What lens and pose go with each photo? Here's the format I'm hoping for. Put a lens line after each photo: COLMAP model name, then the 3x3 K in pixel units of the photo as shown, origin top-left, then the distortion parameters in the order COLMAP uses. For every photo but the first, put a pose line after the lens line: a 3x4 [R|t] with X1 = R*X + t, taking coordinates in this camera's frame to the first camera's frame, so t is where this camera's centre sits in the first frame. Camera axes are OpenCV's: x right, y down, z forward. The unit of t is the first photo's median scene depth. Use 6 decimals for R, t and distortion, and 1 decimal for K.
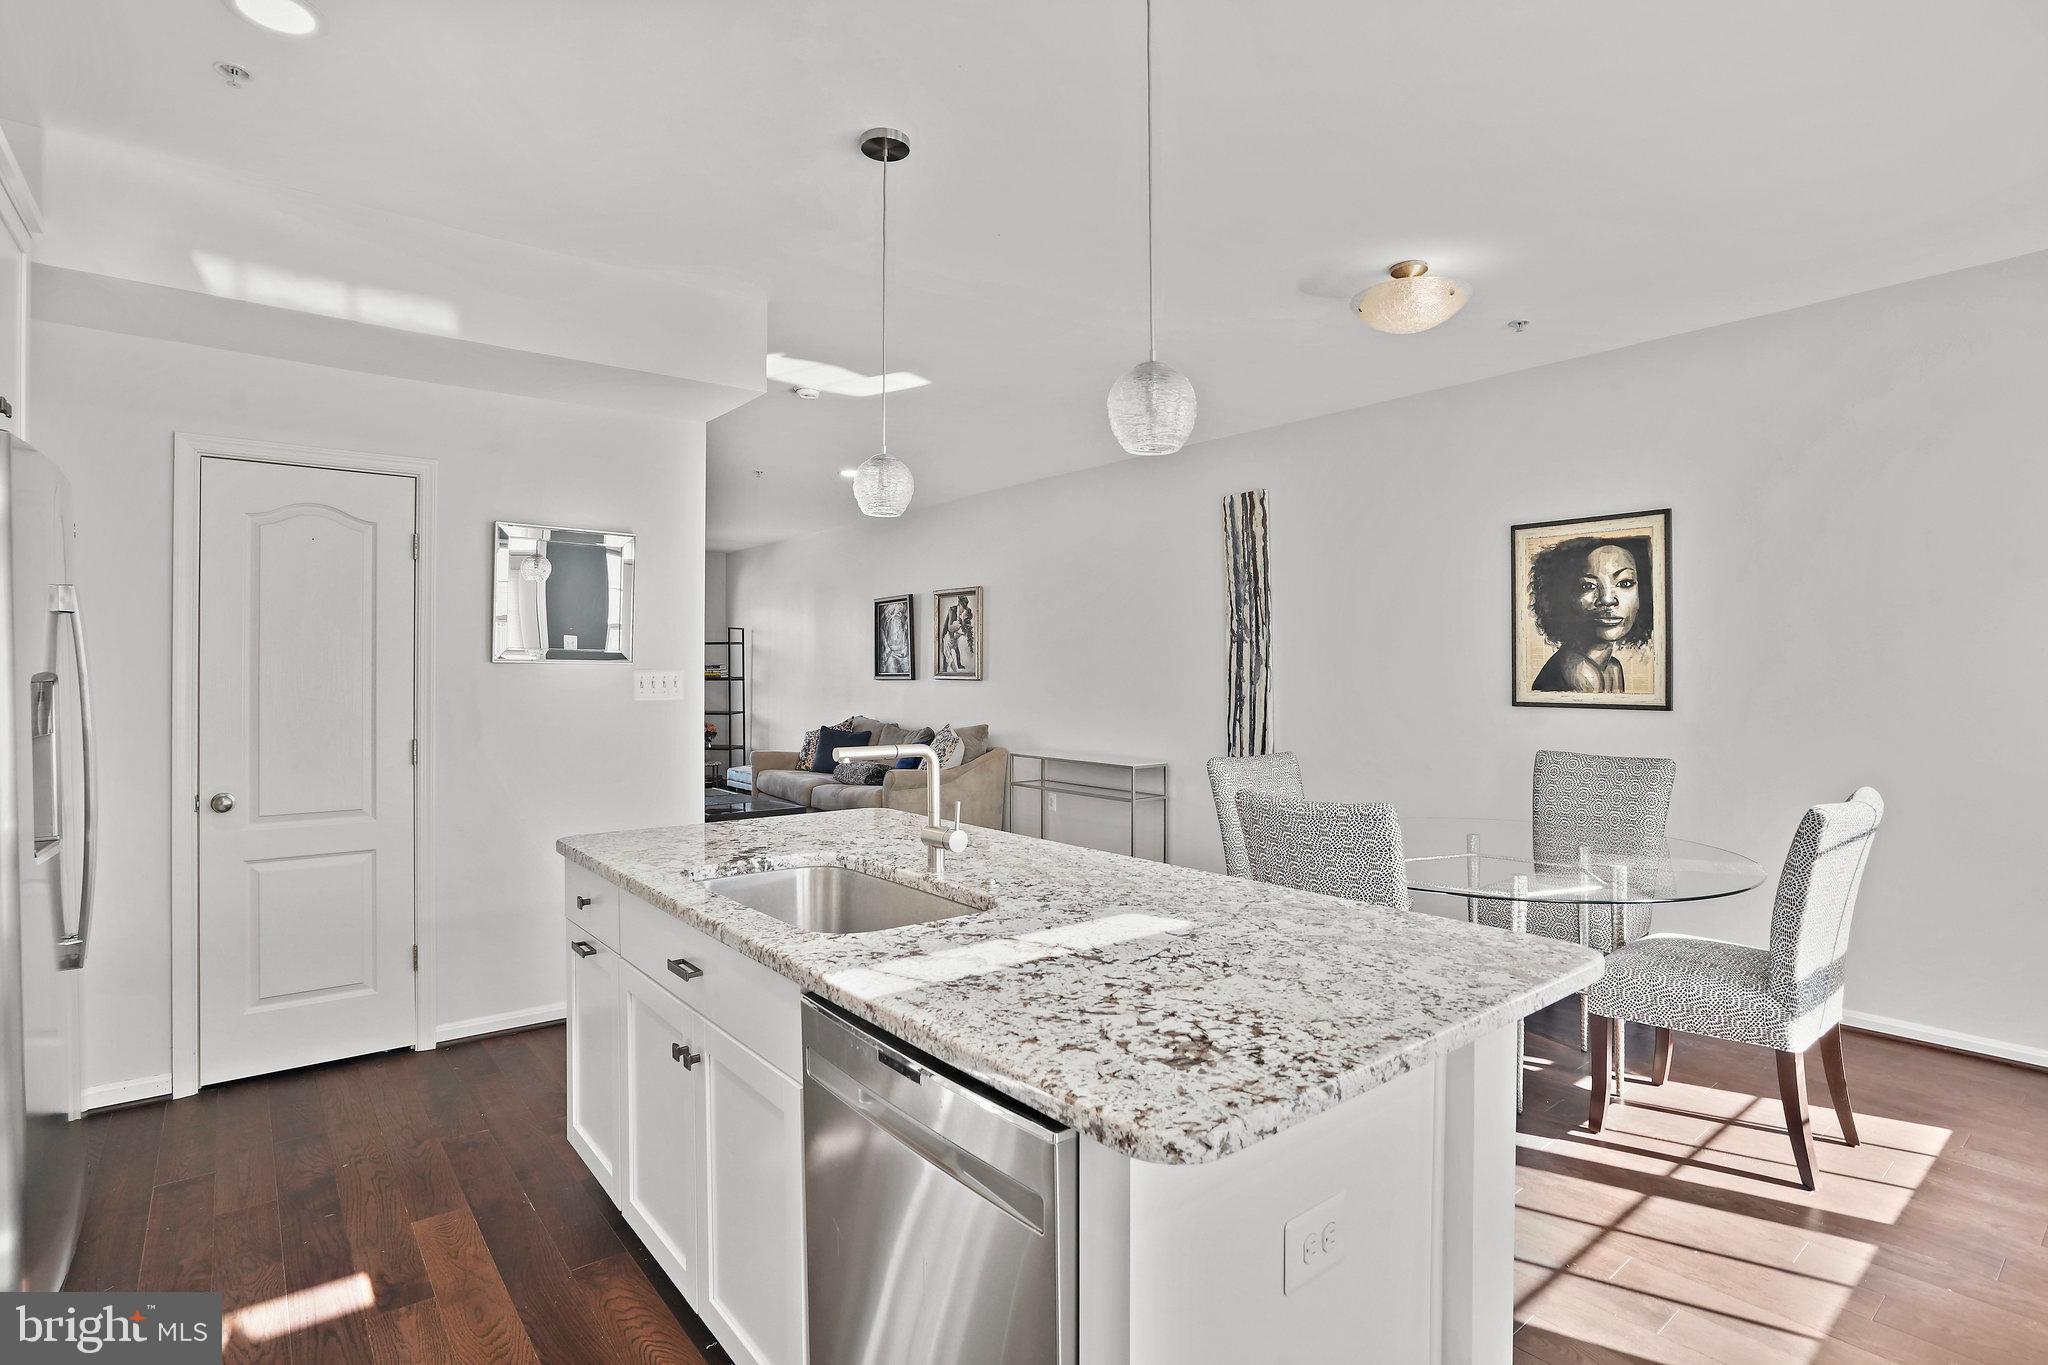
lens RADIAL K [[1027.2, 0, 1027.8], [0, 1027.2, 662.0], [0, 0, 1]] dist [-0.054085, 0.028329]
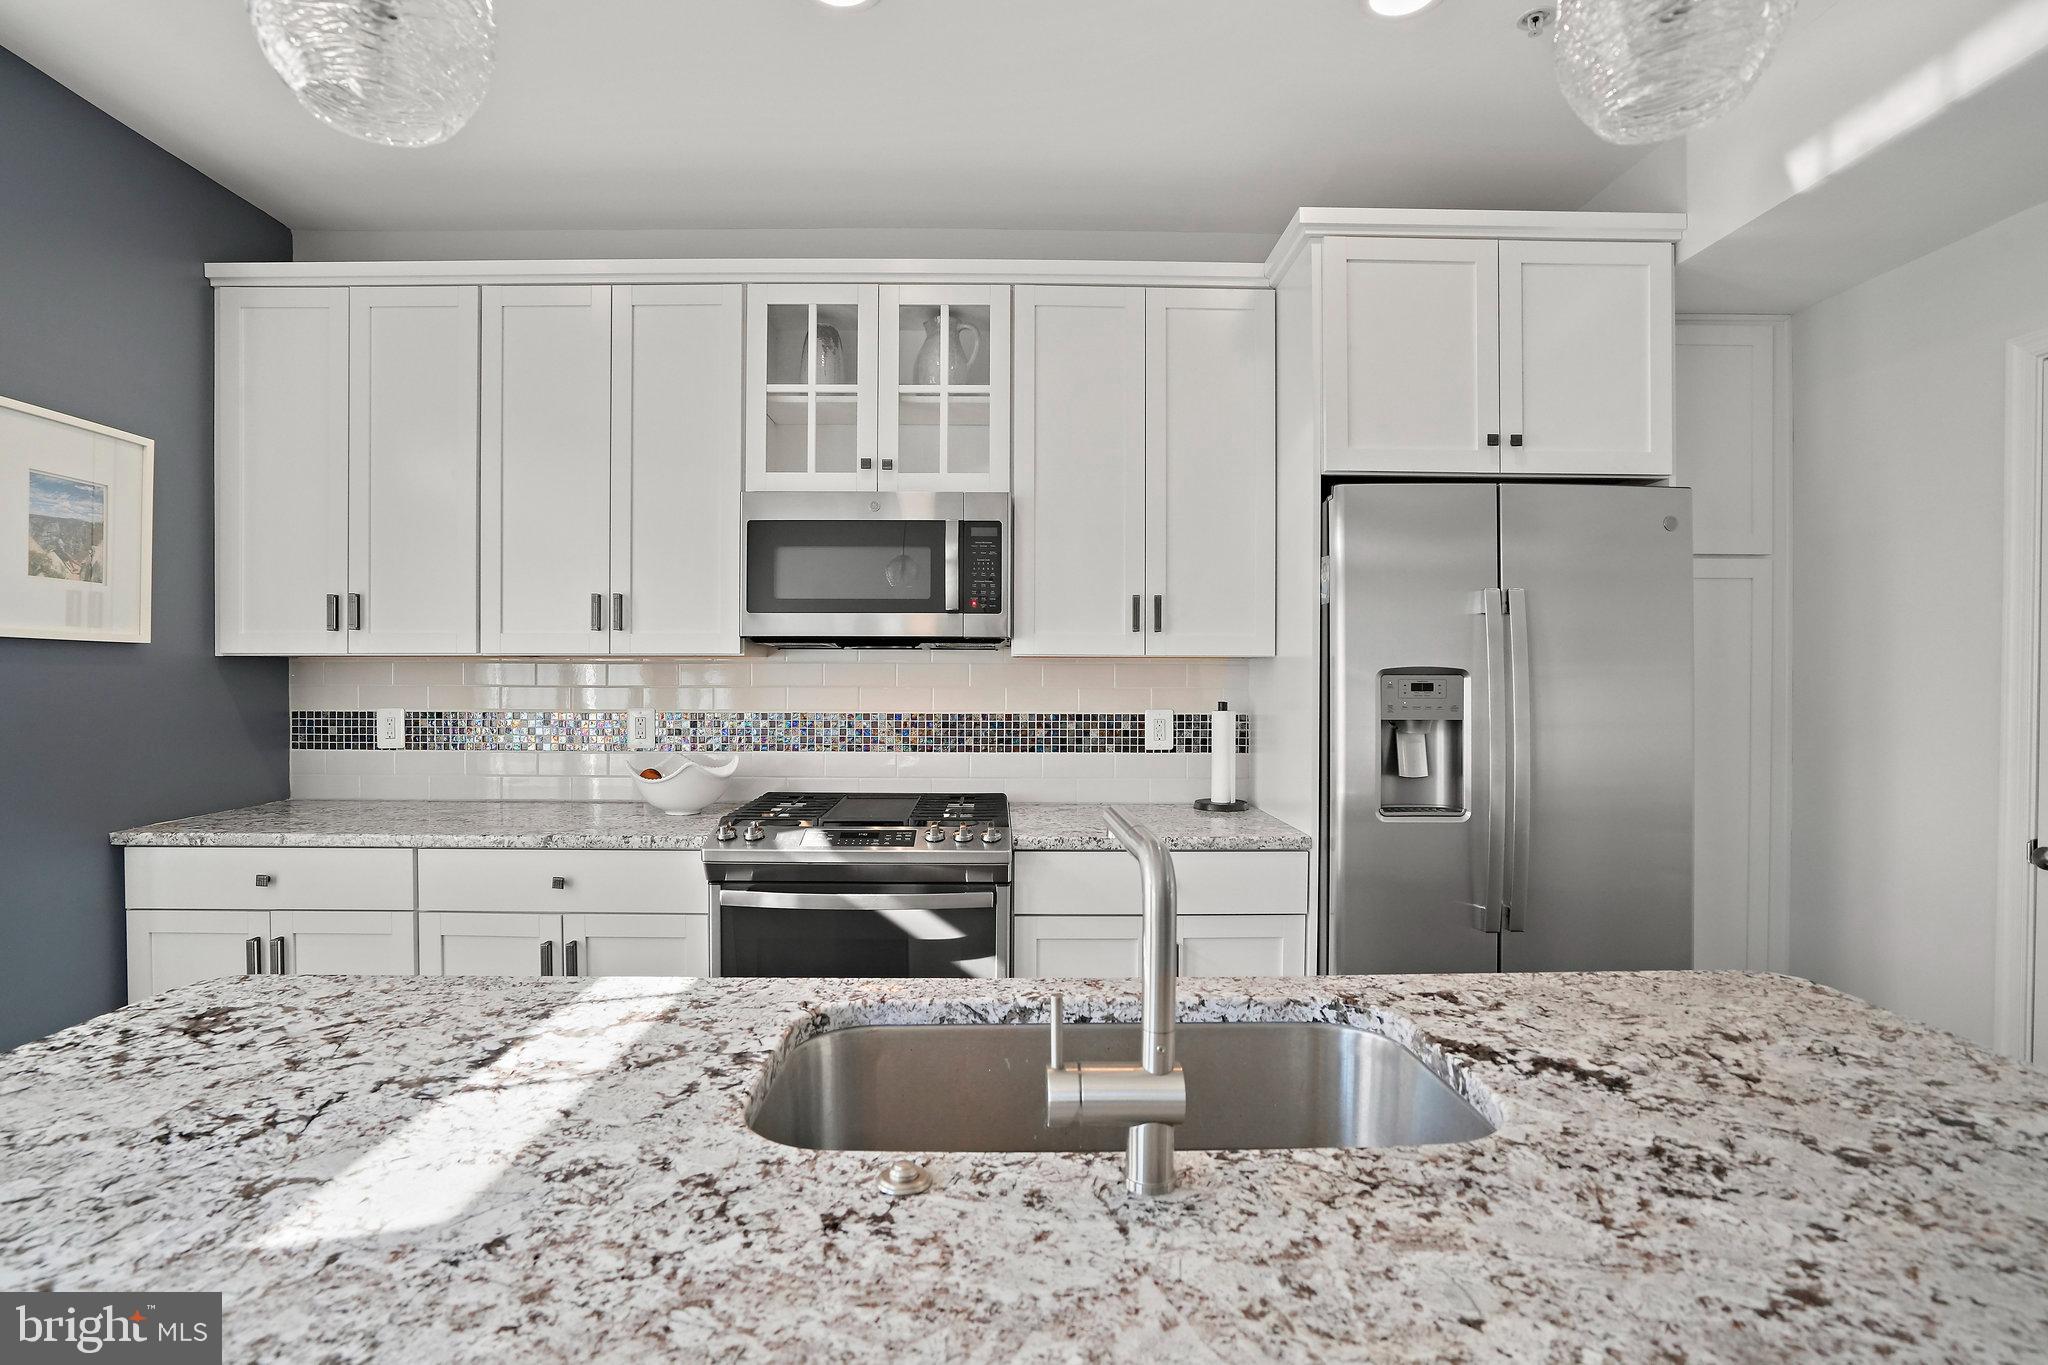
lens RADIAL K [[993.2, 0, 1011.5], [0, 993.2, 684.8], [0, 0, 1]] dist [-0.049759, 0.020396]
pose [[-0.619200, 0.011137, -0.785155, 0.110598], [0.006211, 0.999938, 0.009286, 0.008374], [0.785209, 0.000874, -0.619230, 0.588246]]
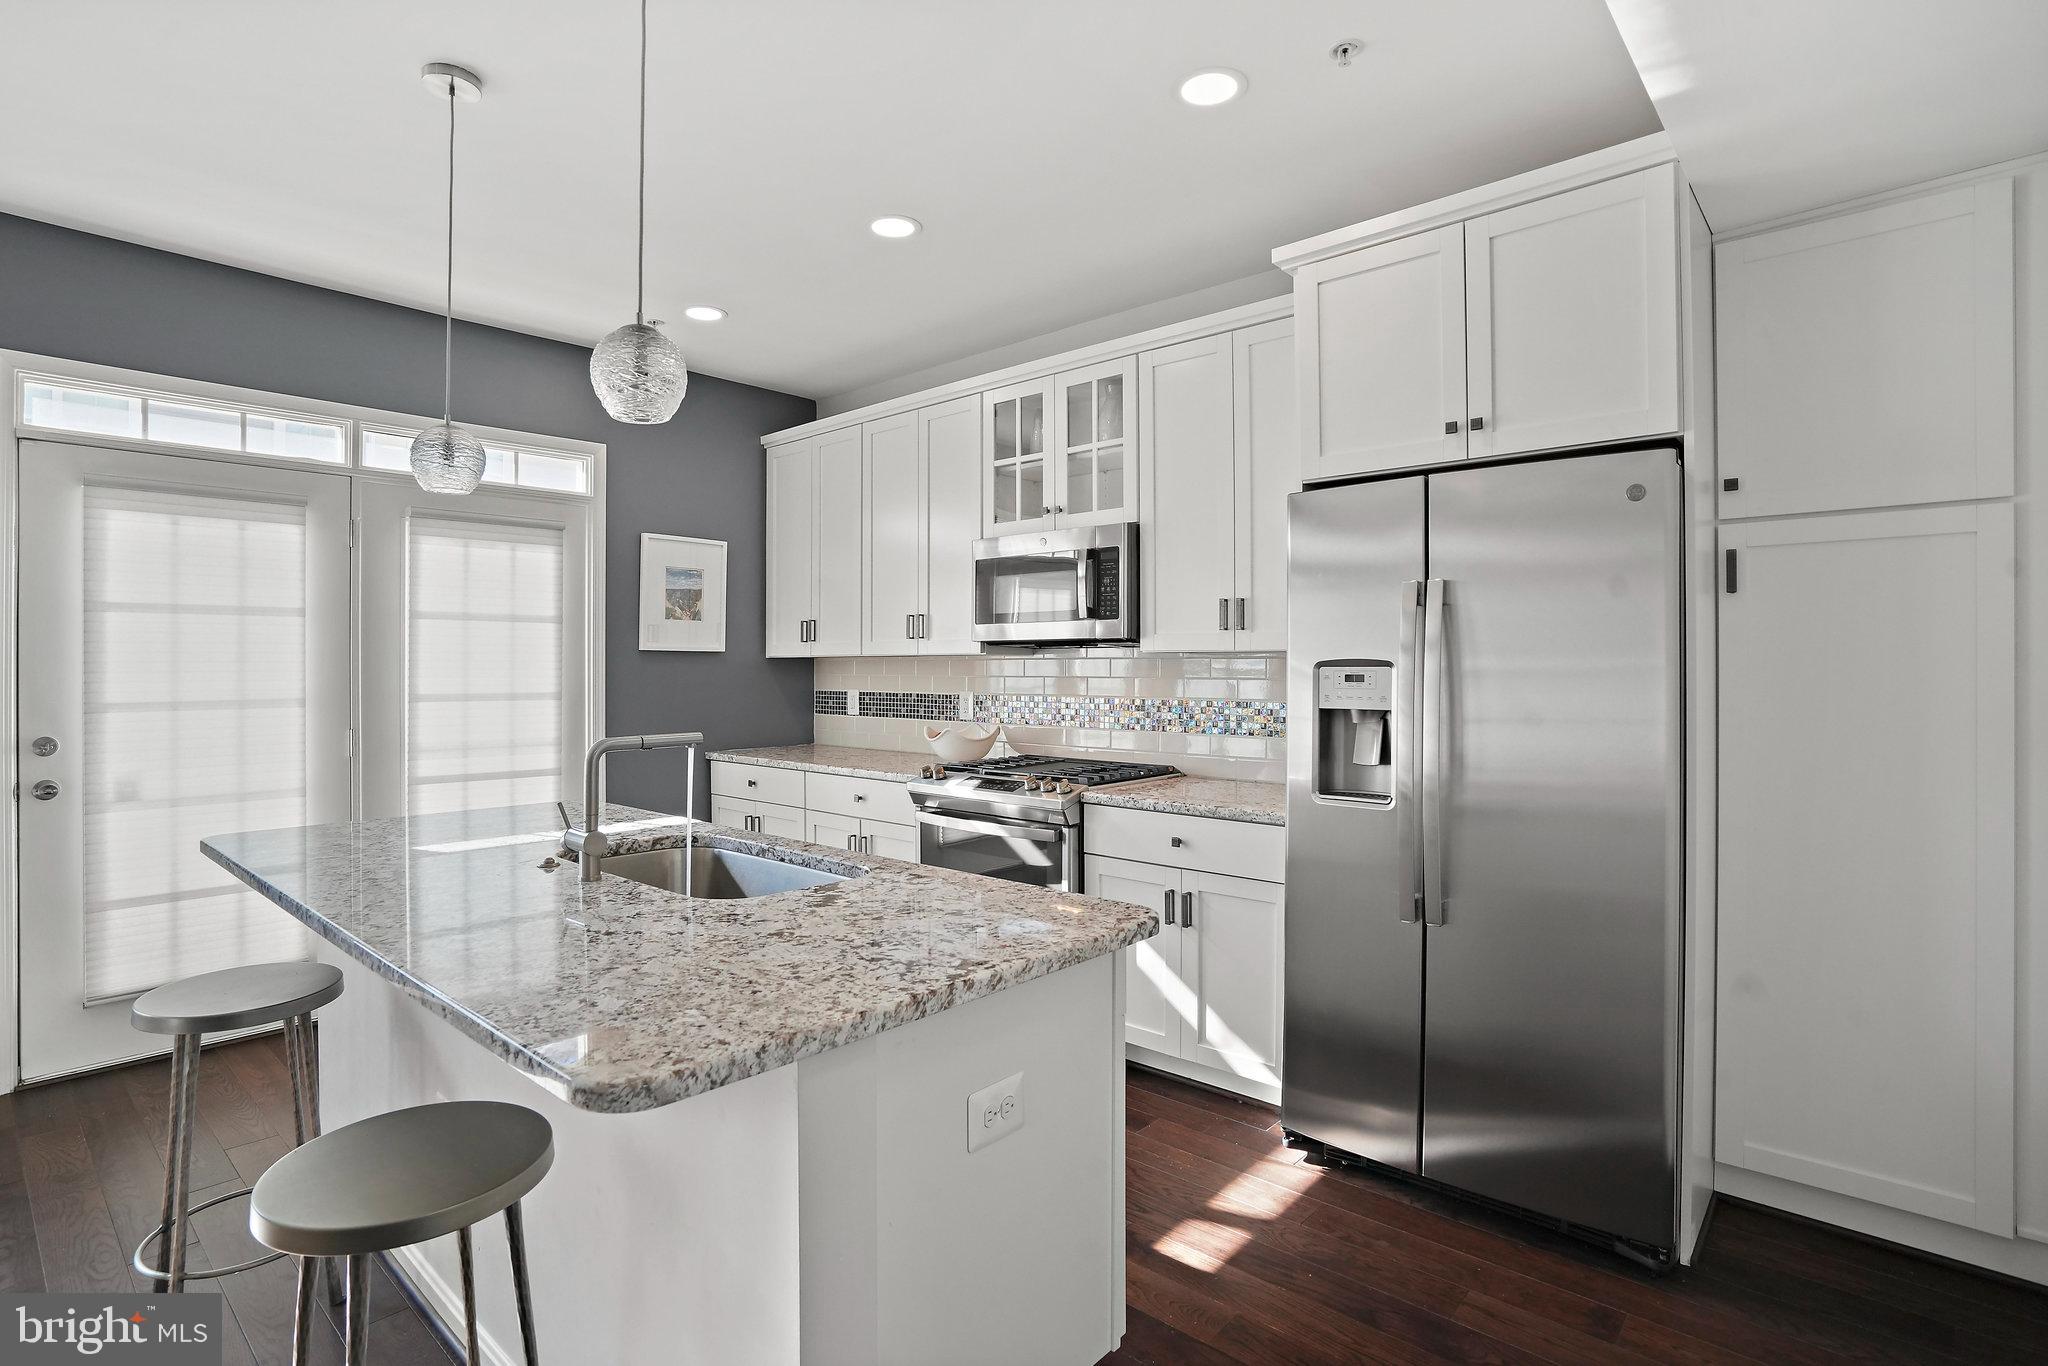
lens RADIAL K [[1009.0, 0, 1015.4], [0, 1009.0, 665.7], [0, 0, 1]] dist [-0.054948, 0.030206]
pose [[-0.988226, 0.003846, -0.152955, -0.162292], [0.005300, 0.999945, -0.009096, 0.012939], [0.152912, -0.009800, -0.988191, 0.960832]]
